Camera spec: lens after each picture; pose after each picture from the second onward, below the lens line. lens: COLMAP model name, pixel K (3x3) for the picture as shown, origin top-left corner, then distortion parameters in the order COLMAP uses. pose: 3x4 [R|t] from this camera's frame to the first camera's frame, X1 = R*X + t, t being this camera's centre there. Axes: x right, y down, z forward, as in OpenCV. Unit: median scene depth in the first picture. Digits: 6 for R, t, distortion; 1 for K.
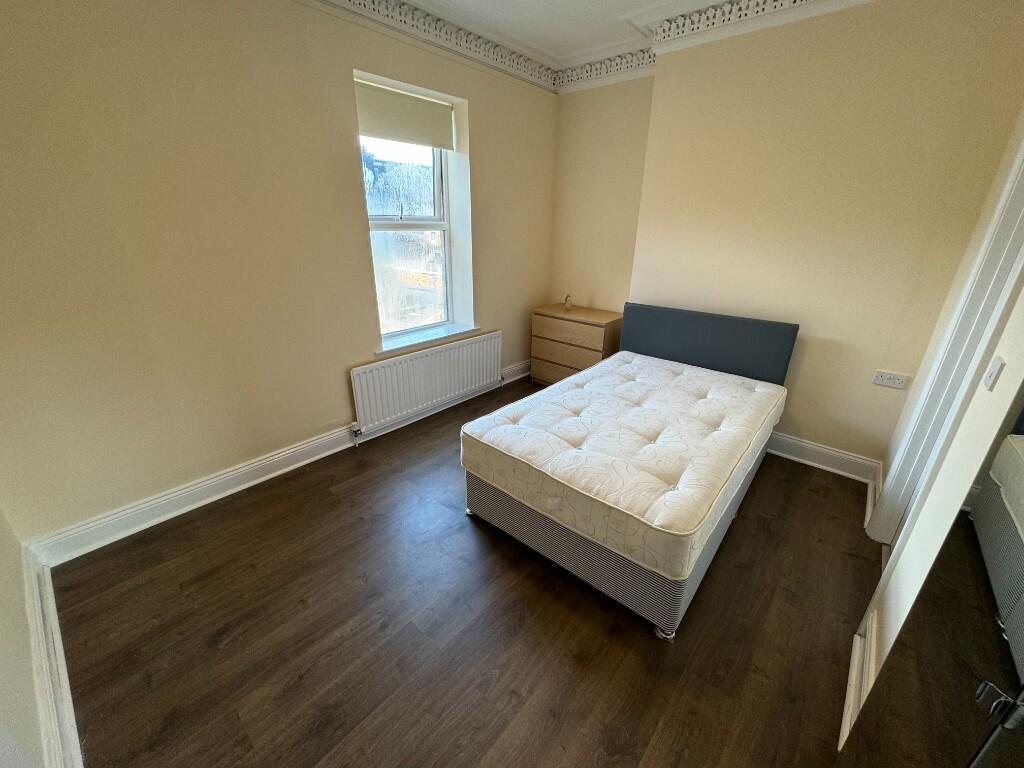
lens RADIAL K [[408.1, 0, 514.1], [0, 408.1, 380.2], [0, 0, 1]] dist [-0.003336, -0.000142]
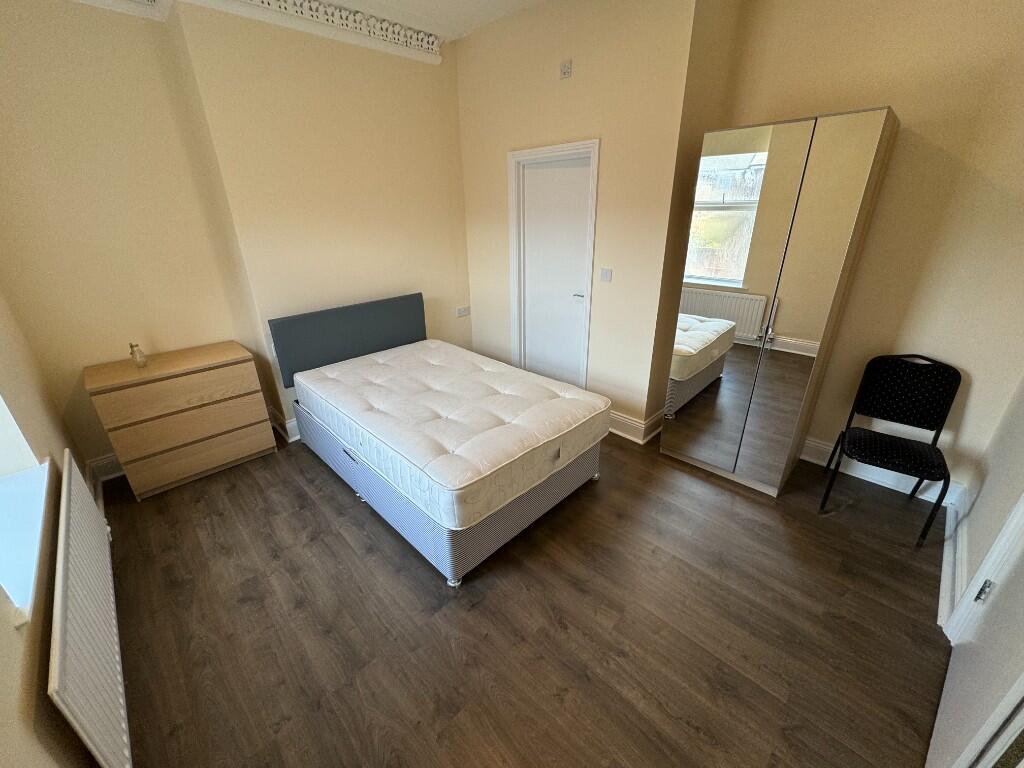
lens RADIAL K [[408.1, 0, 514.1], [0, 408.1, 380.2], [0, 0, 1]] dist [-0.003336, -0.000142]
pose [[0.075924, -0.397650, 0.914391, -0.907167], [0.375708, 0.860858, 0.343173, -0.346392], [-0.923623, 0.317488, 0.214760, 0.788163]]
